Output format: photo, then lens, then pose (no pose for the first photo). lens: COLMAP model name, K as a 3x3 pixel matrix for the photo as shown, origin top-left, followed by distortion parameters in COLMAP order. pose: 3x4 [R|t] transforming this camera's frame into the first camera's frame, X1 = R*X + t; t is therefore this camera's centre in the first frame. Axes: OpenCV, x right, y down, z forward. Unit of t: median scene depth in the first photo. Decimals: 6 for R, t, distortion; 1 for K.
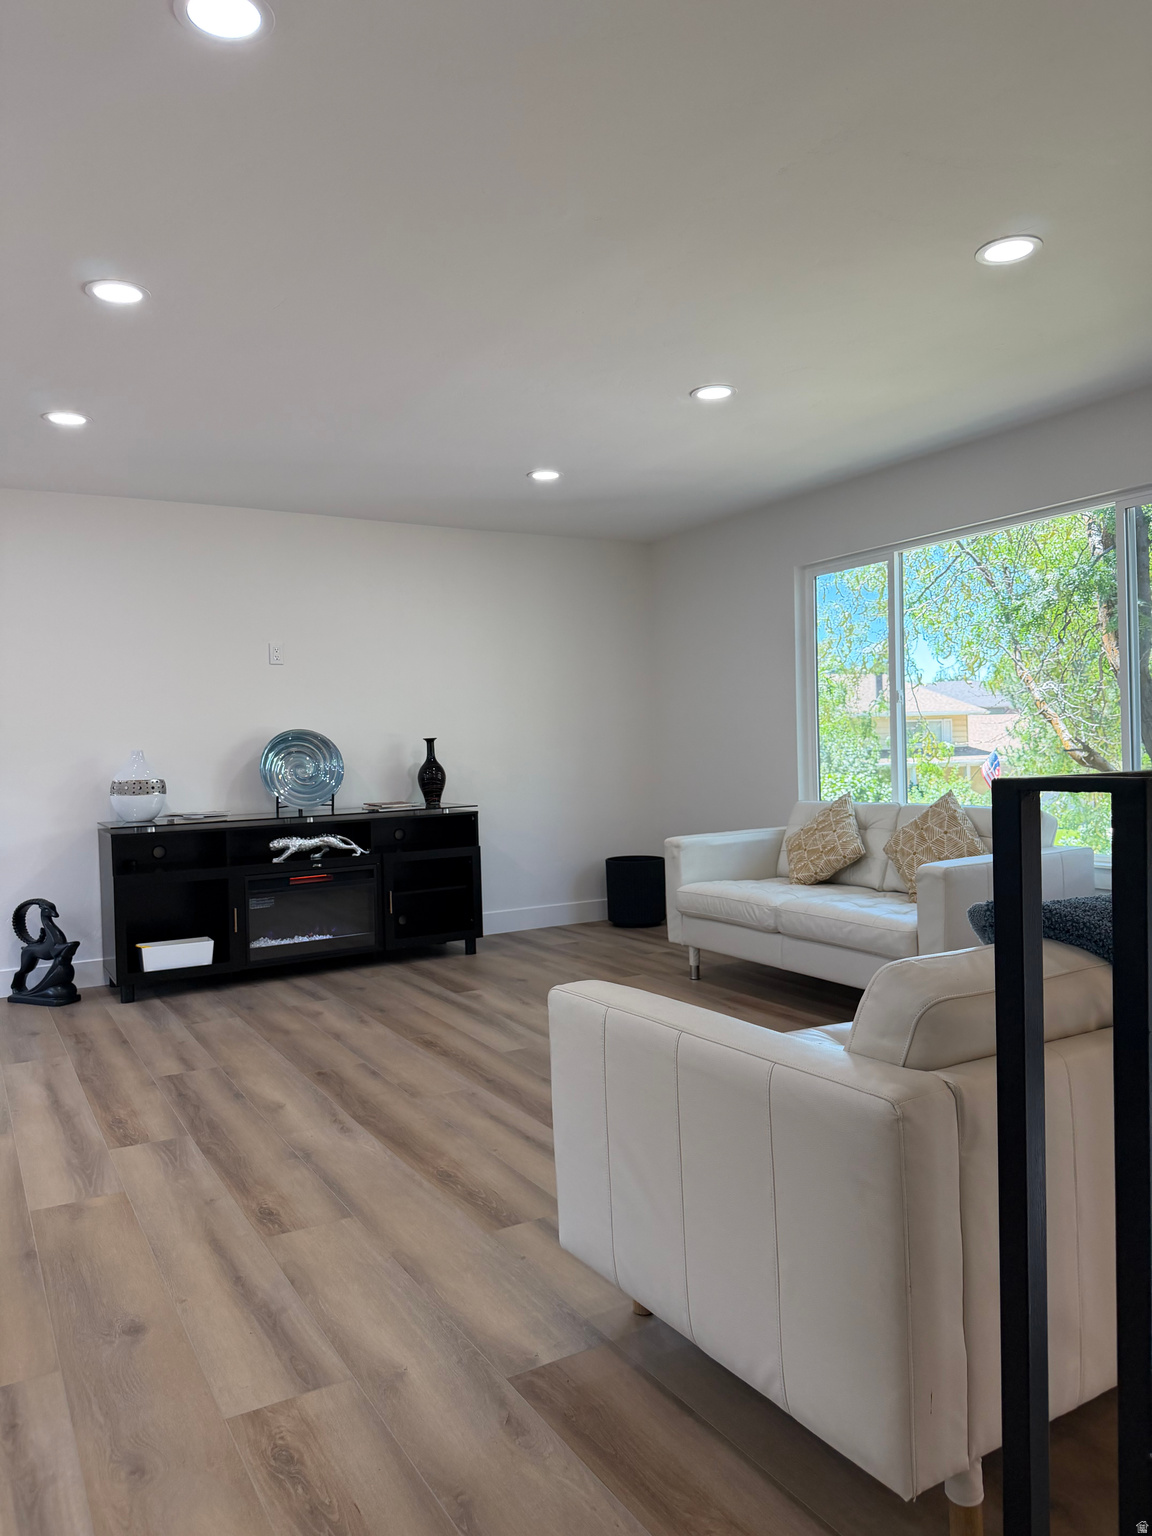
lens RADIAL K [[1065.8, 0, 563.6], [0, 1065.8, 764.5], [0, 0, 1]] dist [0.156420, -0.277993]
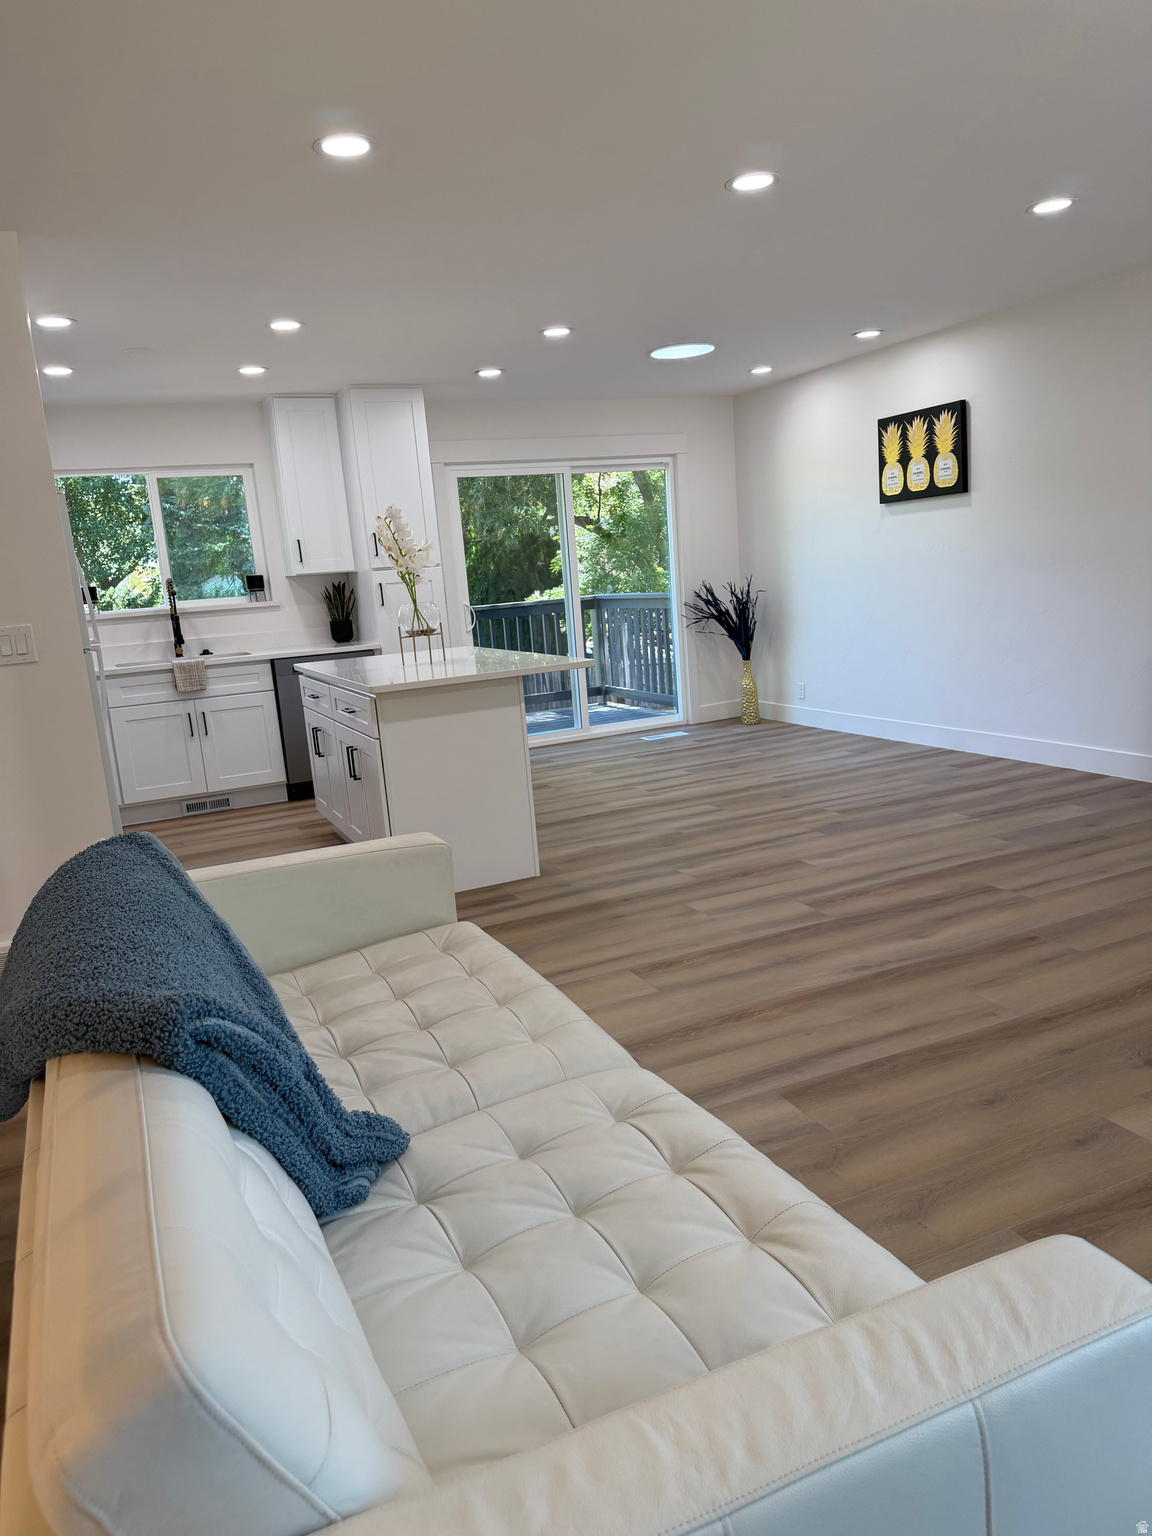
lens RADIAL K [[1065.8, 0, 563.6], [0, 1065.8, 764.5], [0, 0, 1]] dist [0.156420, -0.277993]
pose [[-0.101047, 0.215758, -0.971204, 0.886470], [0.067782, 0.975426, 0.209644, -0.100612], [0.992570, -0.044647, -0.113189, 0.947878]]
